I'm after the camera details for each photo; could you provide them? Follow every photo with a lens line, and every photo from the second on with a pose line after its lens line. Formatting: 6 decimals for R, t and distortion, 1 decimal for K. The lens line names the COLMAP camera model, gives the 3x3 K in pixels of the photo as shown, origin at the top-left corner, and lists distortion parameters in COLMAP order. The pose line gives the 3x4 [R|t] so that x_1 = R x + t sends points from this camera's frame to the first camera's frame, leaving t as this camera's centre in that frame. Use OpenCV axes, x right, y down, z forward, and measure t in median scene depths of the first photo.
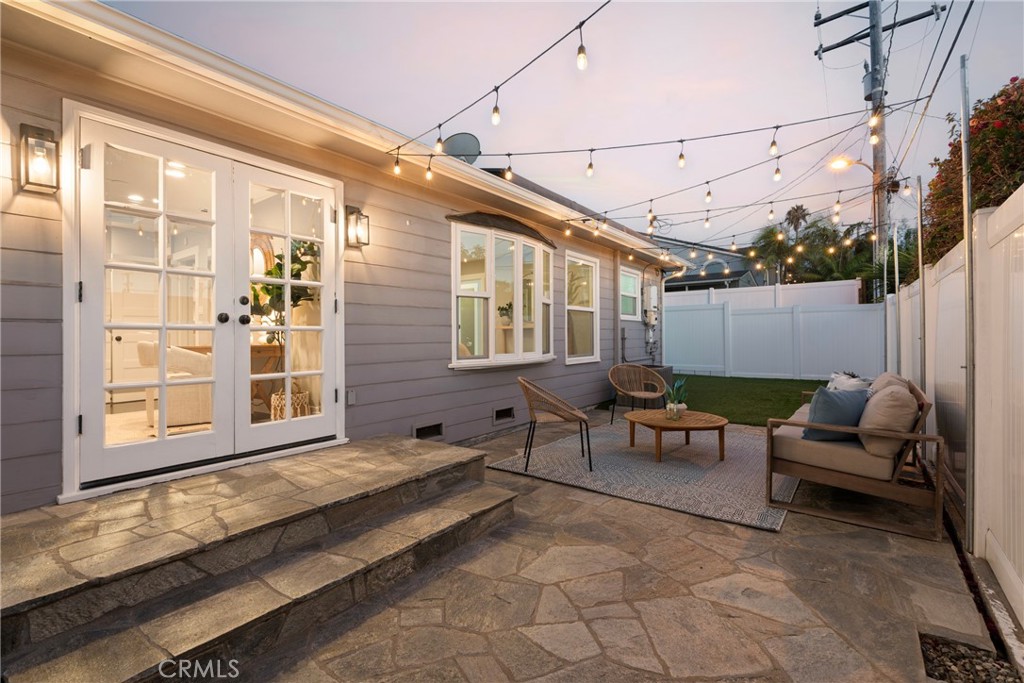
lens RADIAL K [[455.9, 0, 515.7], [0, 455.9, 338.6], [0, 0, 1]] dist [-0.010158, 0.002050]
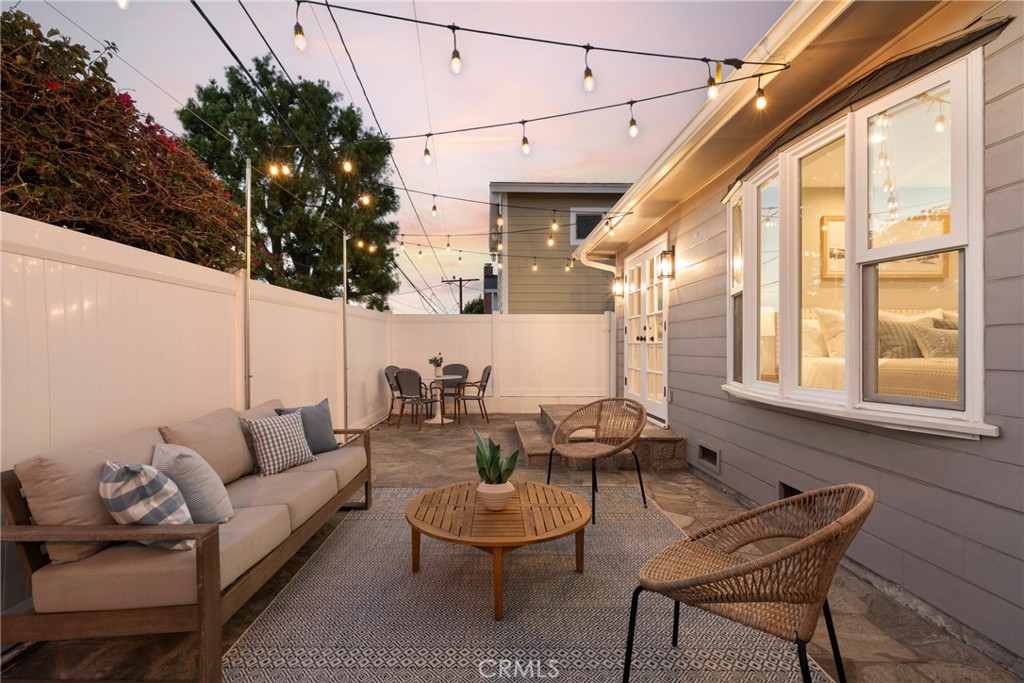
lens RADIAL K [[480.2, 0, 486.0], [0, 480.2, 349.1], [0, 0, 1]] dist [-0.000841, -0.000345]
pose [[-0.809955, 0.009228, -0.586420, 0.687057], [0.001847, 0.999911, 0.013184, -0.017559], [0.586490, 0.009595, -0.809900, 1.440935]]
